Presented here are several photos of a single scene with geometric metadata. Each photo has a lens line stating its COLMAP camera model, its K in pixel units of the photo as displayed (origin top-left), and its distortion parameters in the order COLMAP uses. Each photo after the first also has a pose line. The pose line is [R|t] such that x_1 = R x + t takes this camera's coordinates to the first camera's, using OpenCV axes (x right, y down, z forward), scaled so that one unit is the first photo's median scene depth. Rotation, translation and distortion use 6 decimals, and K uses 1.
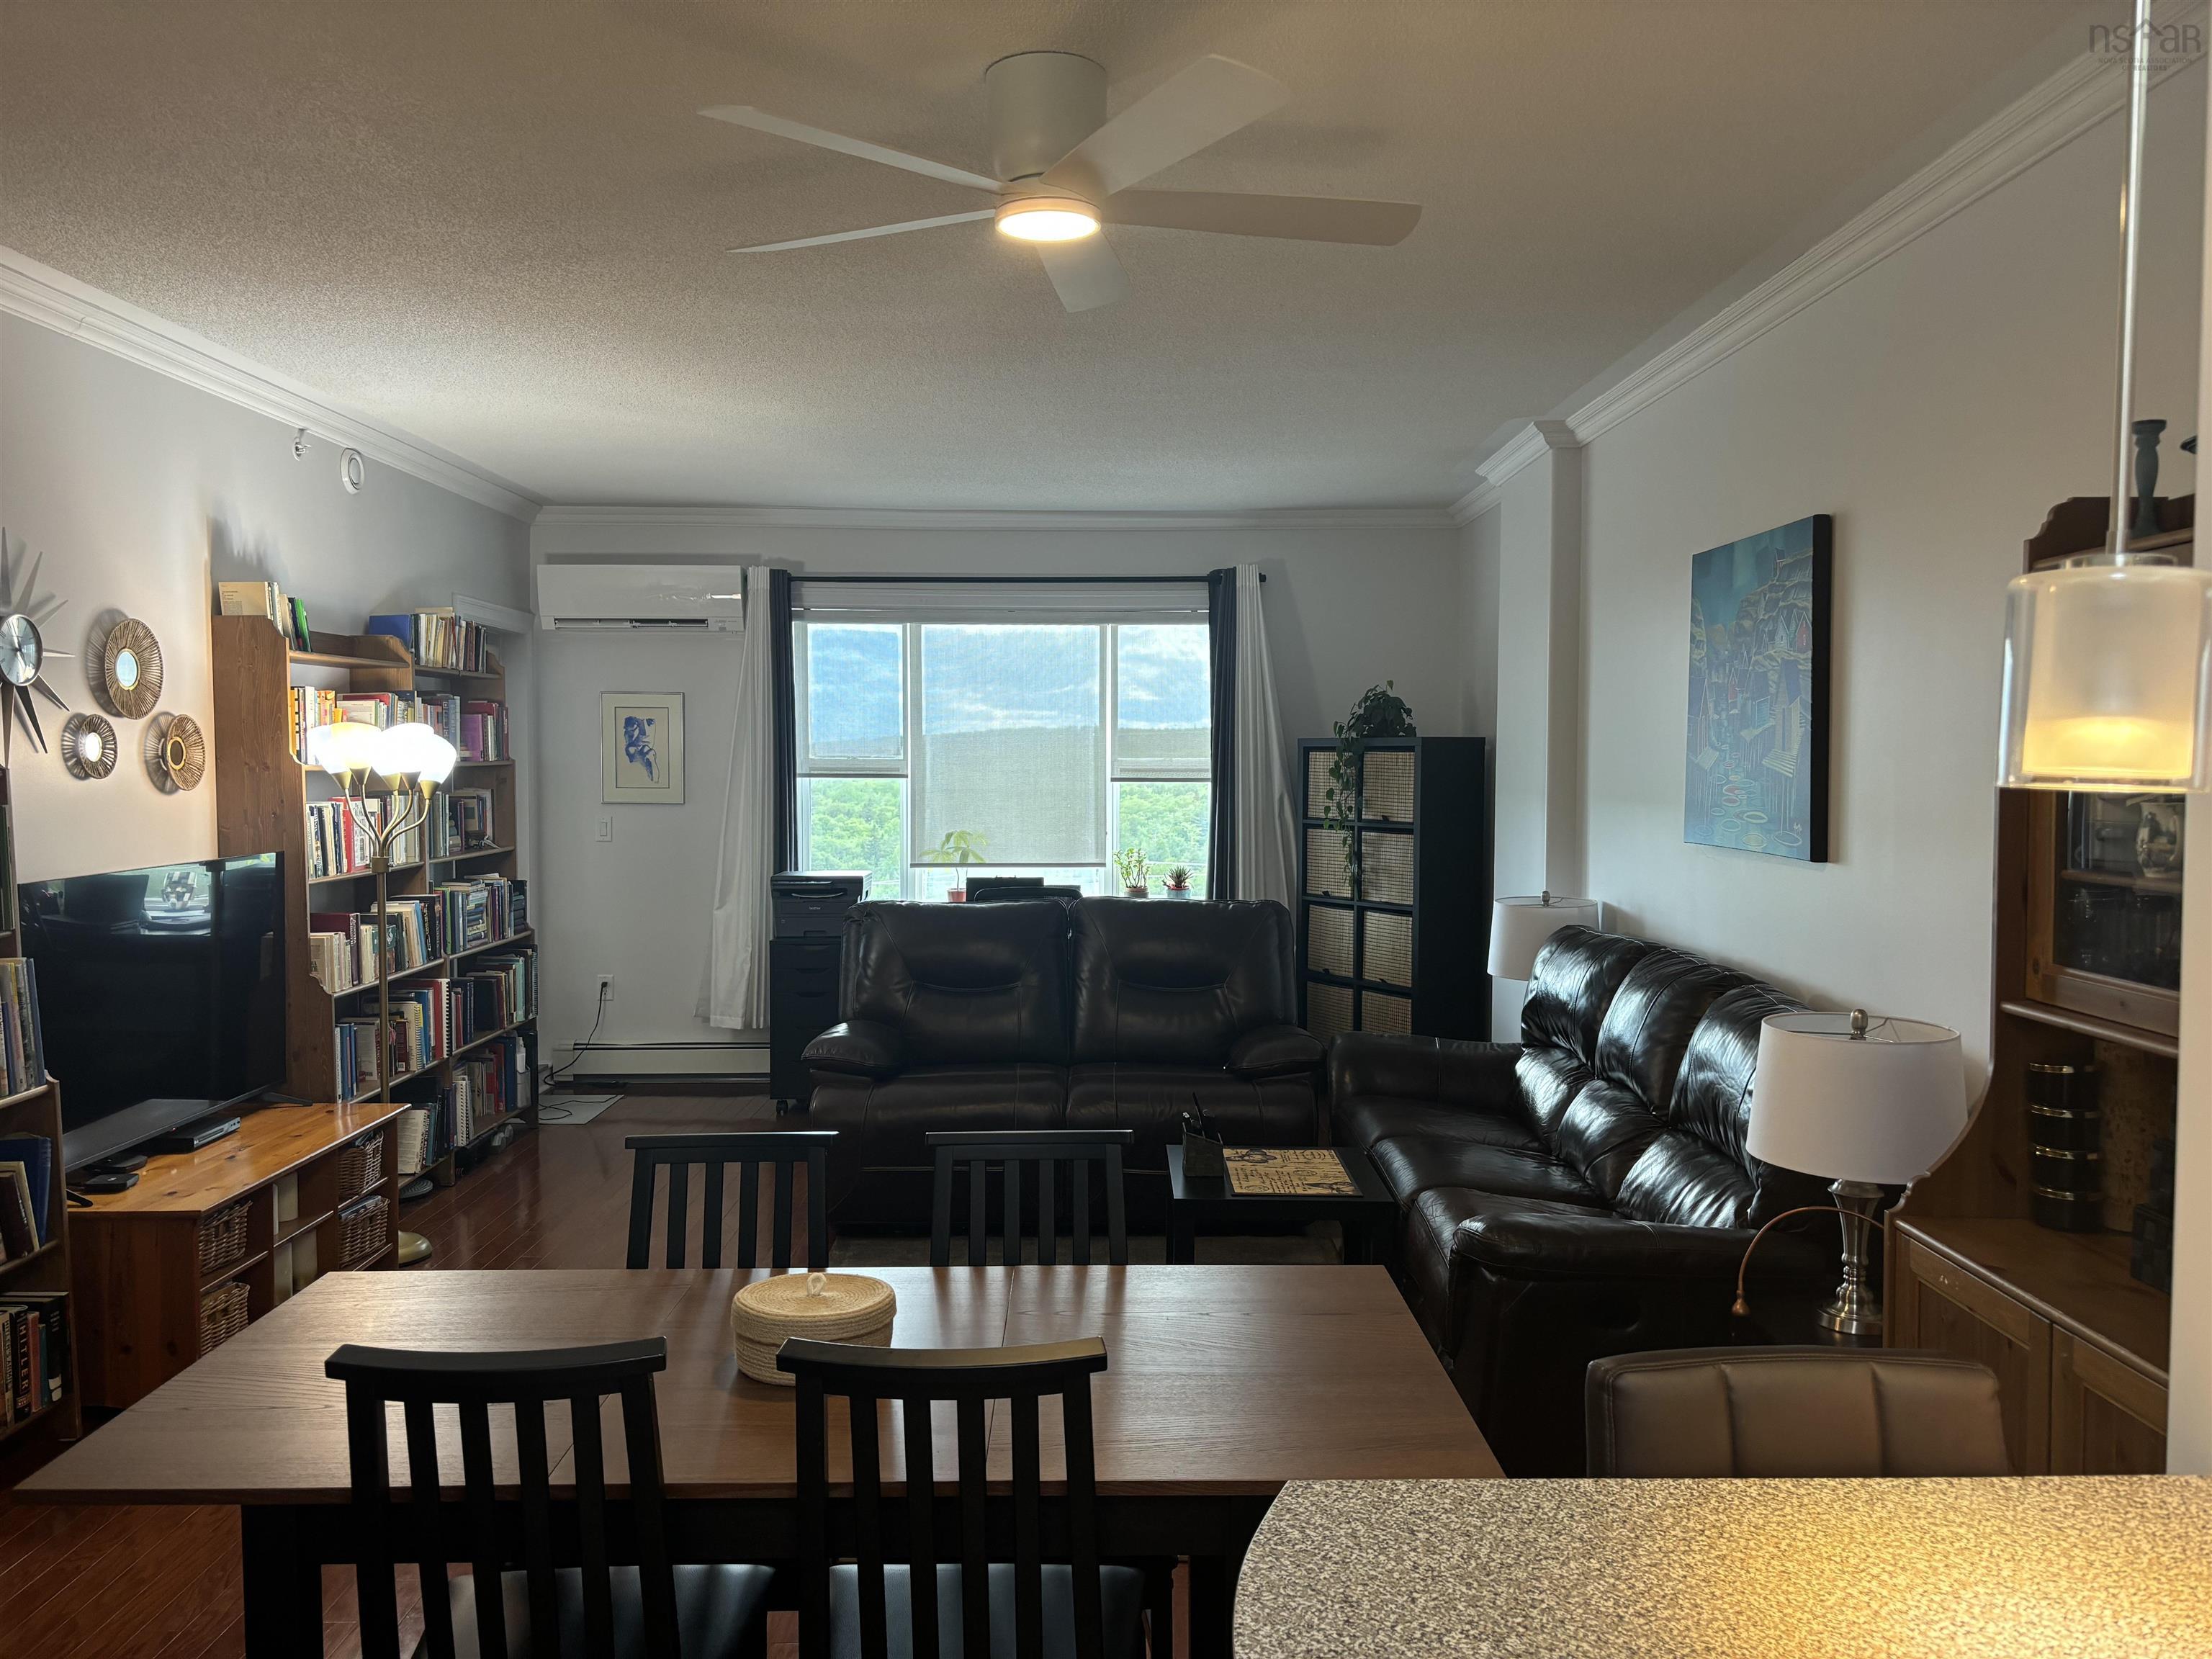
lens RADIAL K [[1668.4, 0, 1110.8], [0, 1668.4, 825.9], [0, 0, 1]] dist [0.062564, -0.085856]
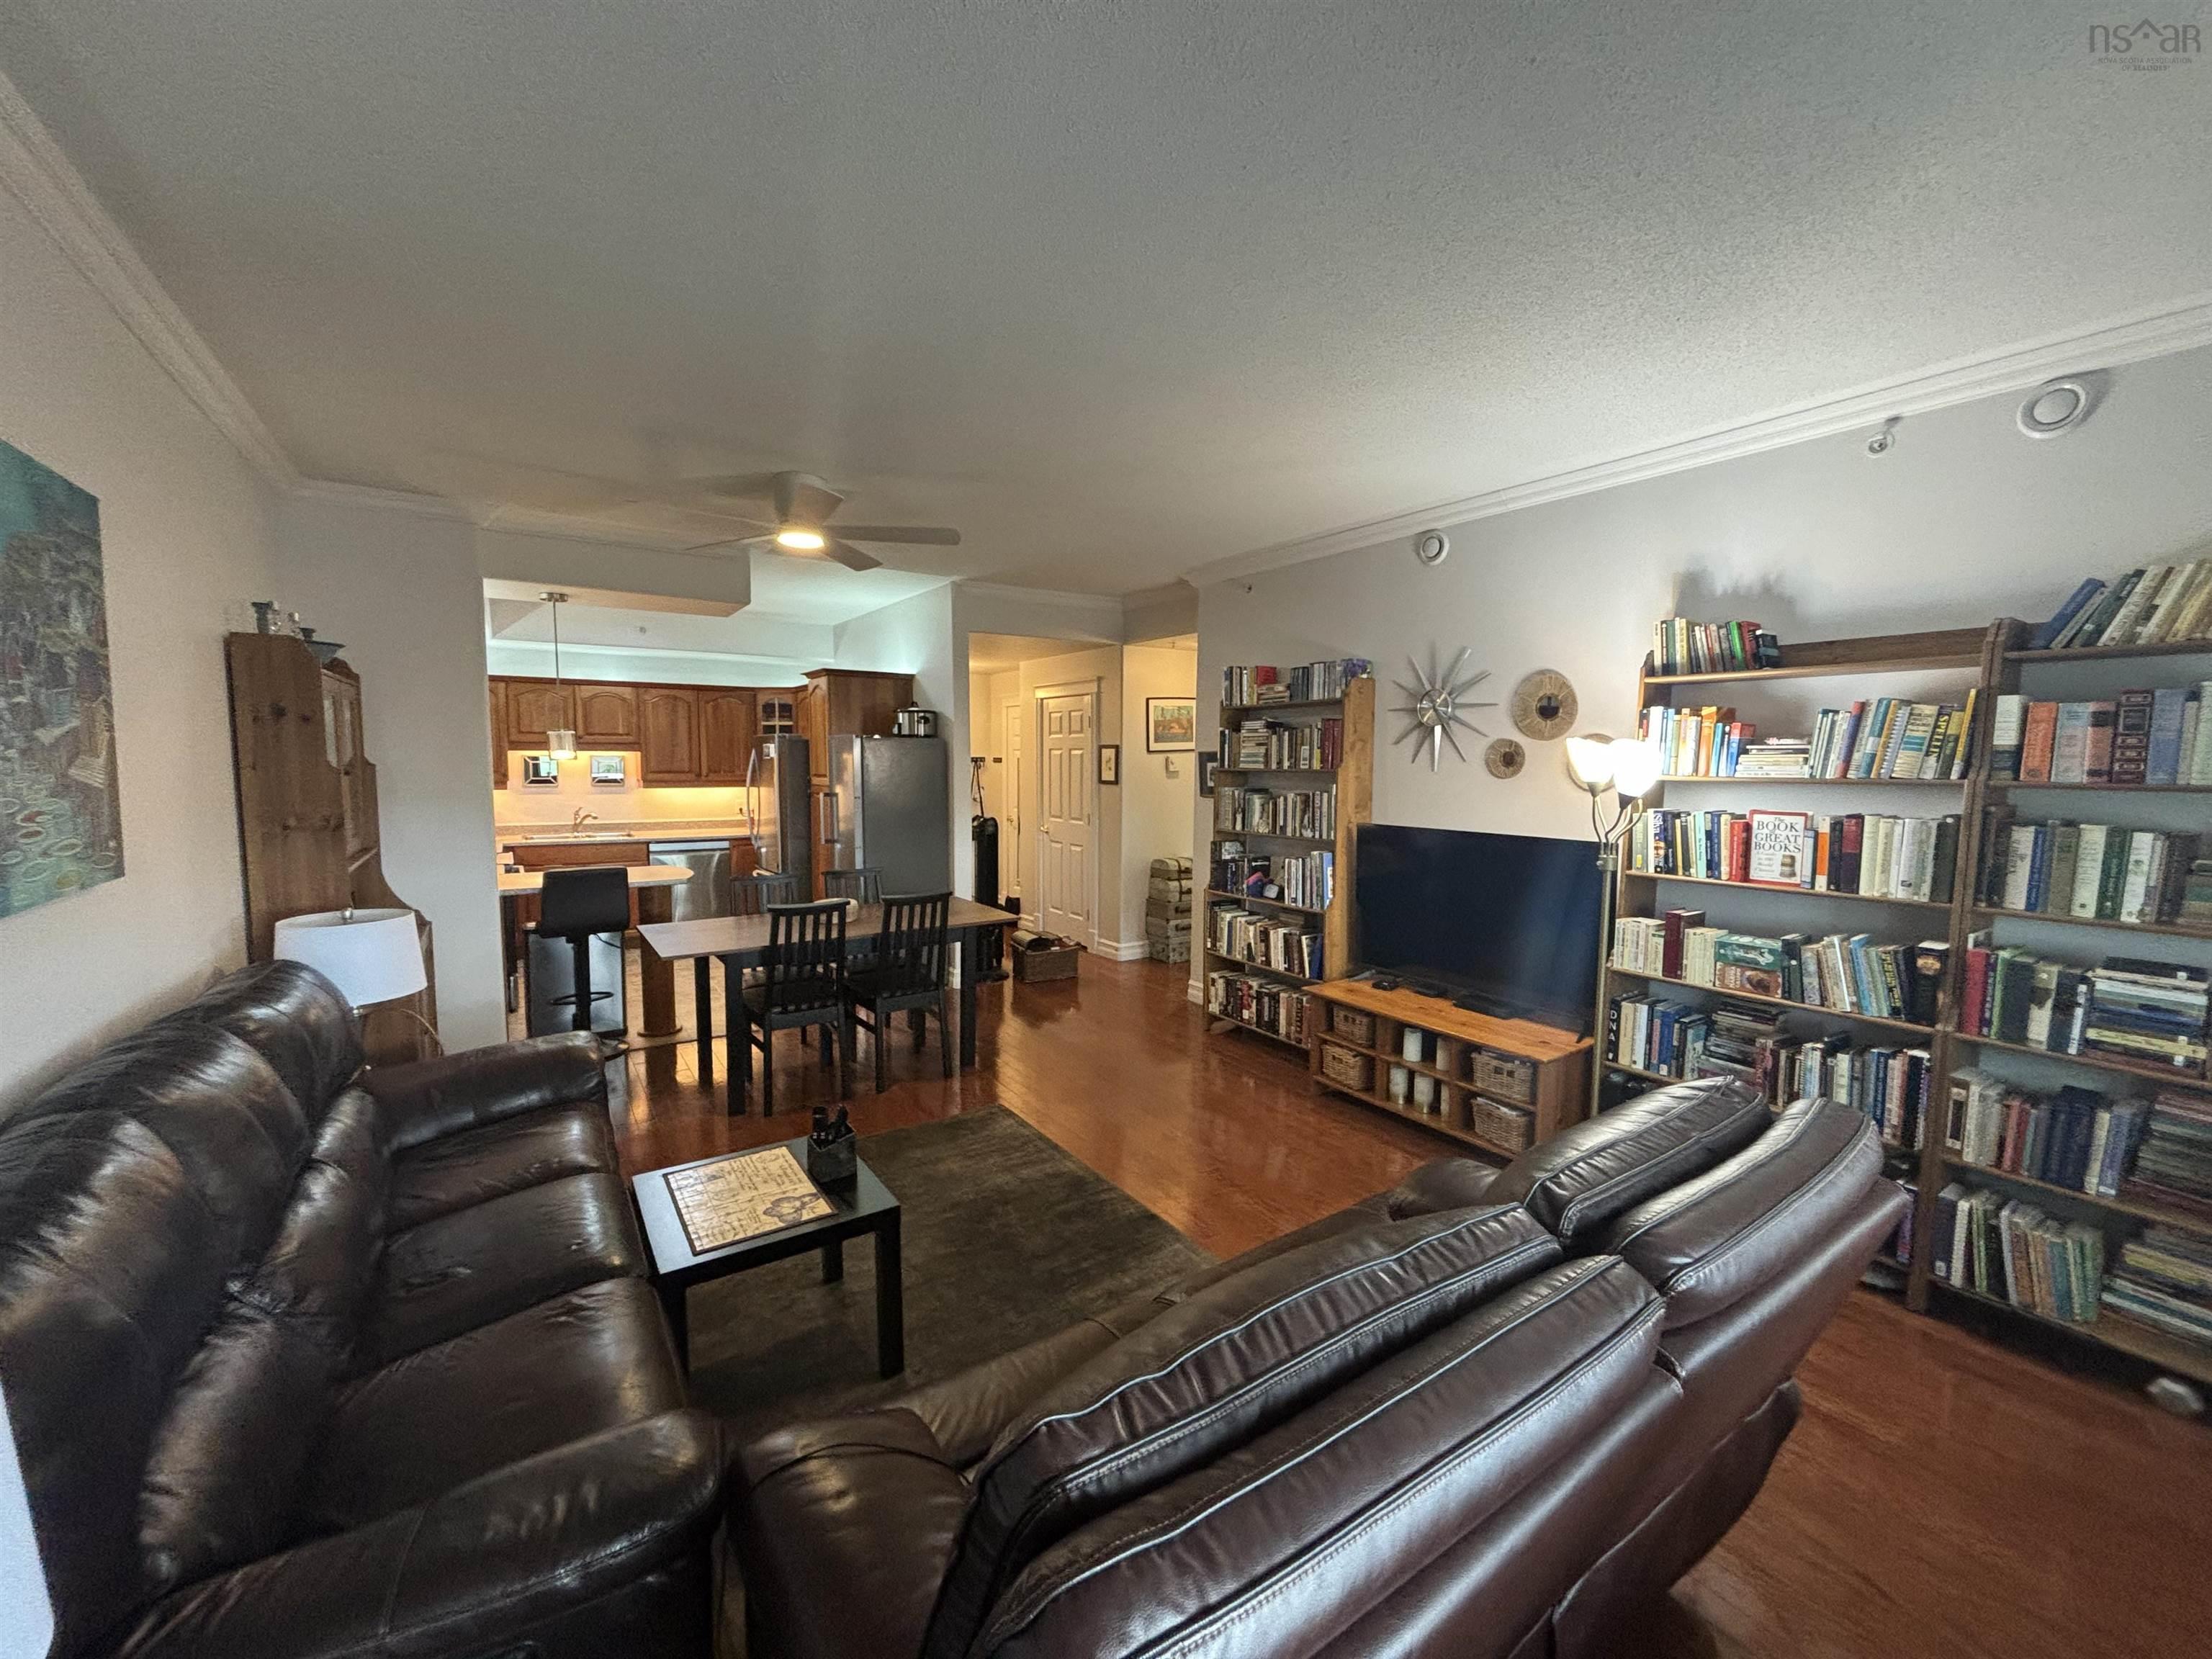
lens RADIAL K [[887.2, 0, 1105.0], [0, 887.2, 827.0], [0, 0, 1]] dist [0.009248, -0.004870]
pose [[-0.834317, 0.039932, -0.549837, 0.151947], [-0.030465, 0.992509, 0.118309, -0.052908], [0.550443, 0.115458, -0.826851, 1.115770]]
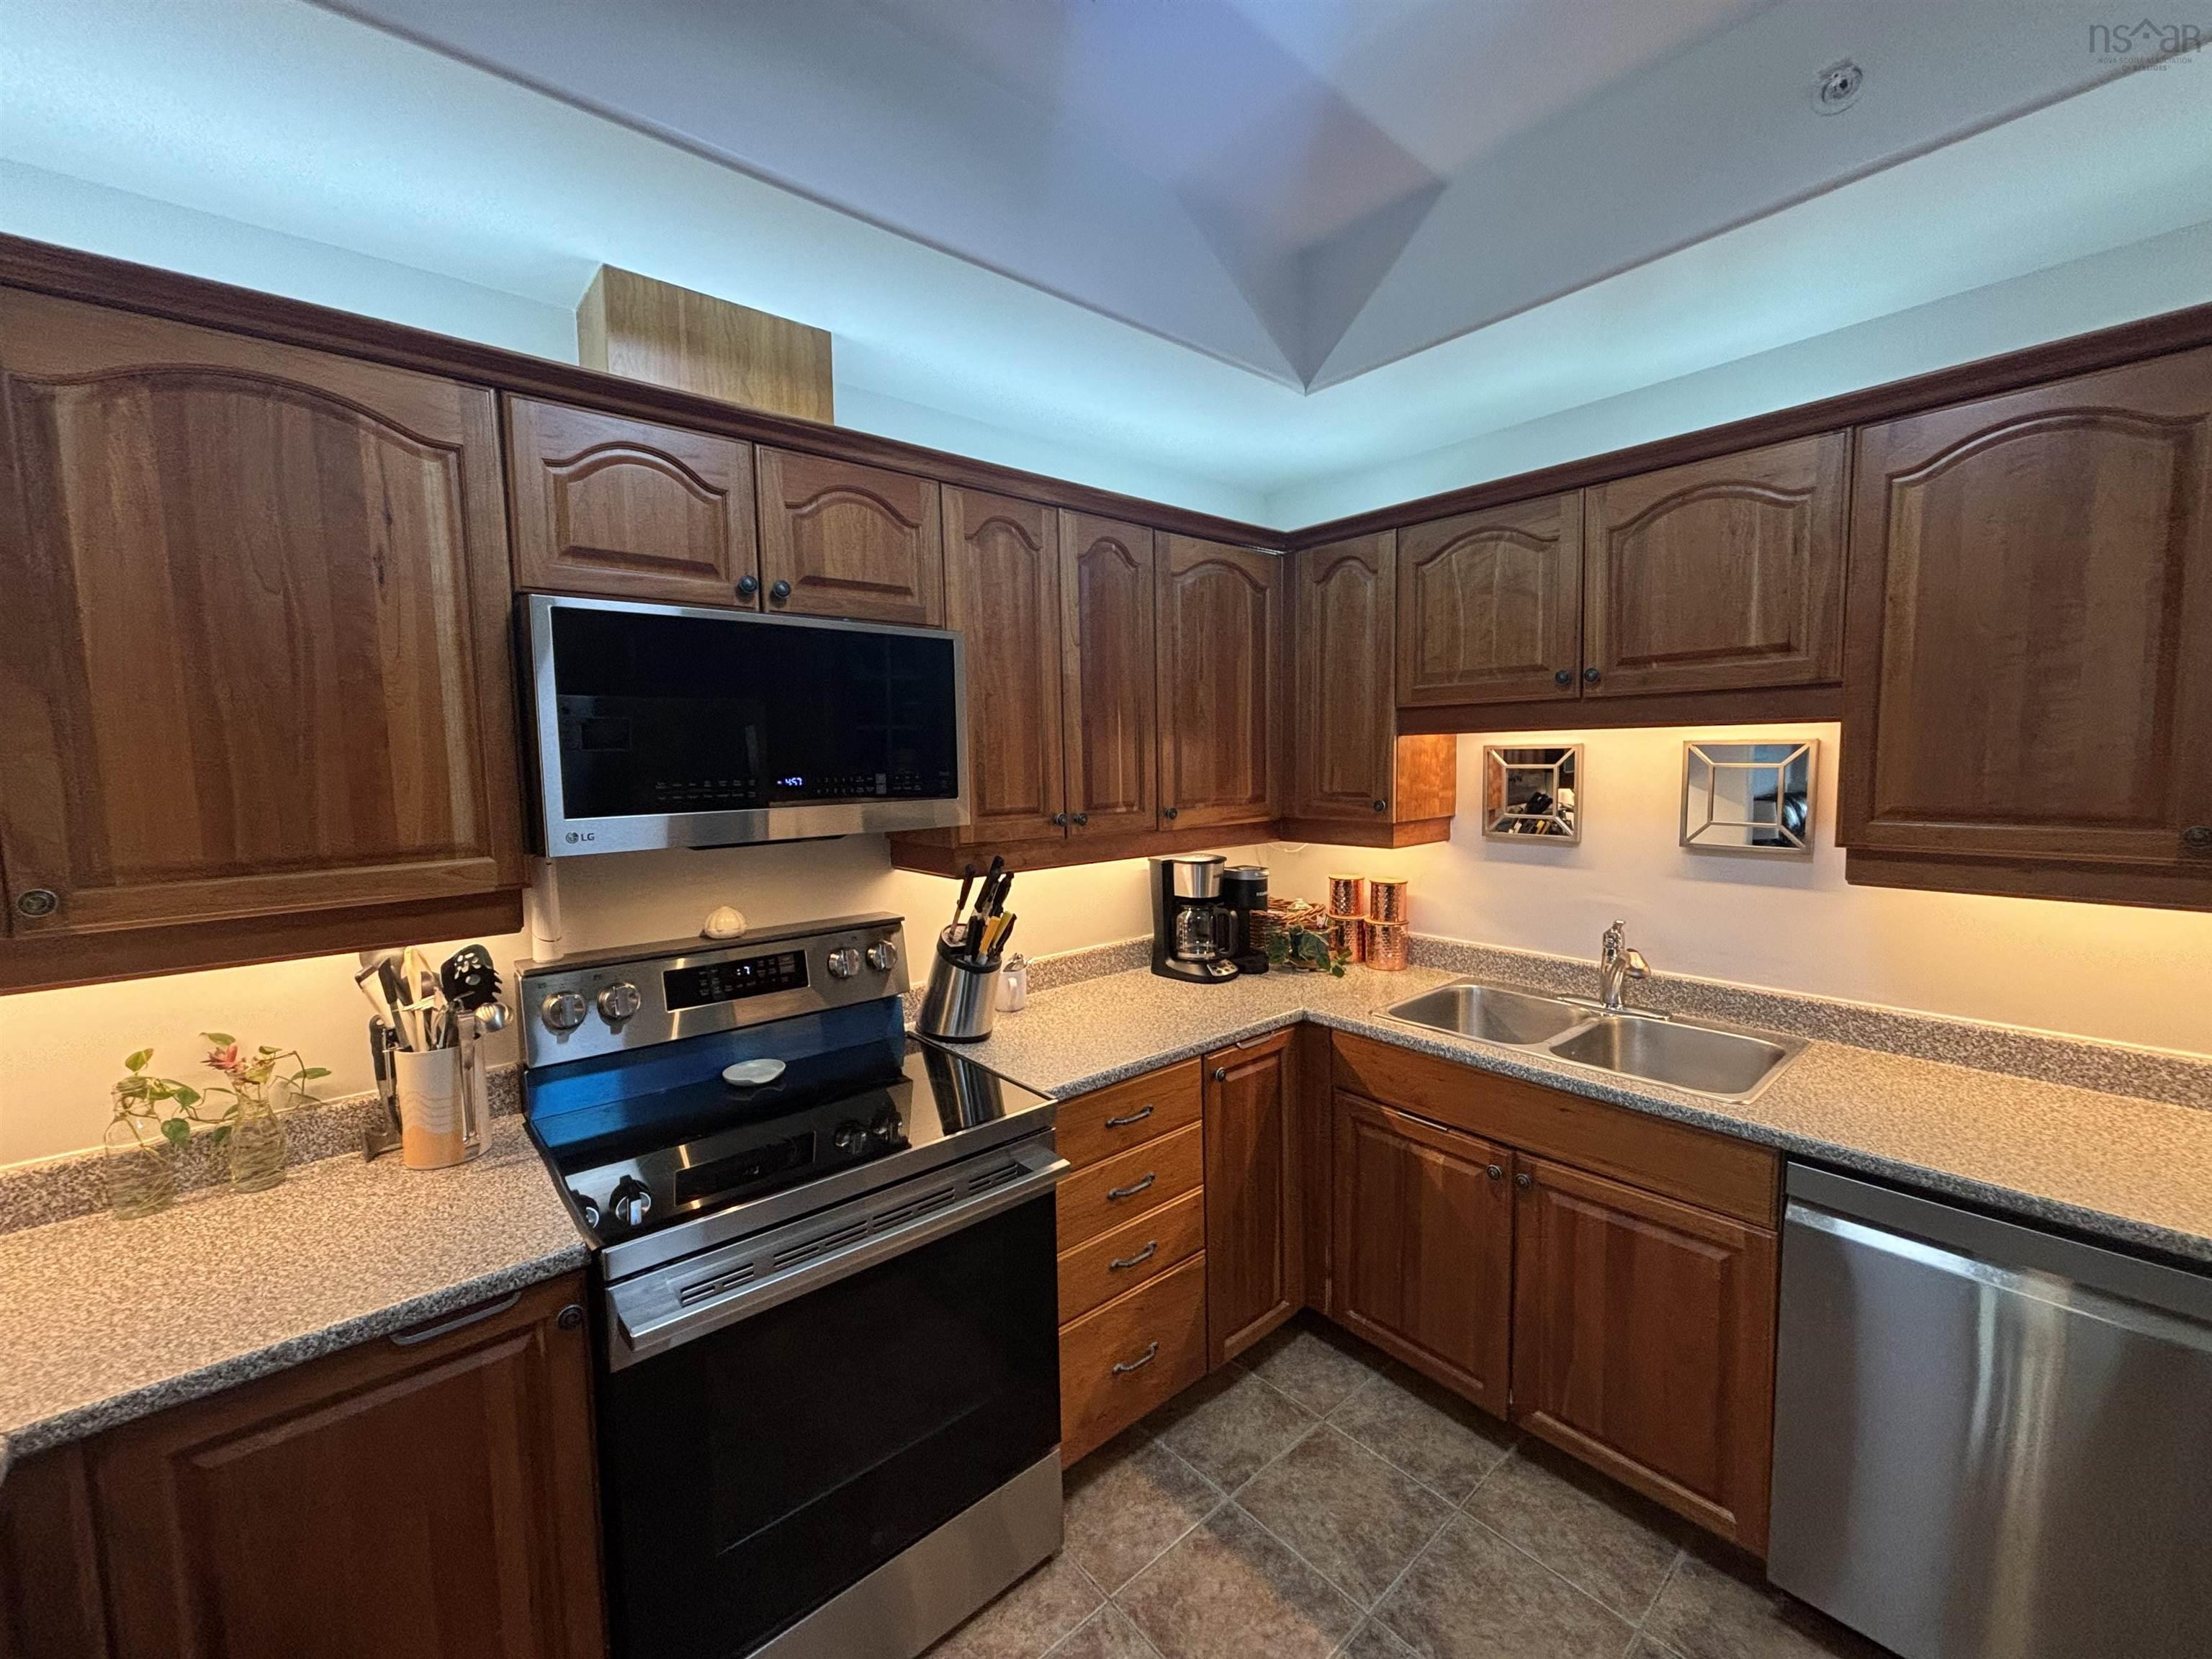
lens RADIAL K [[887.2, 0, 1108.8], [0, 887.2, 826.7], [0, 0, 1]] dist [0.009248, -0.004870]
pose [[-0.654957, -0.047537, 0.754170, -0.050434], [0.054692, 0.992420, 0.110052, -0.001322], [-0.753685, 0.113327, -0.647392, 0.086031]]
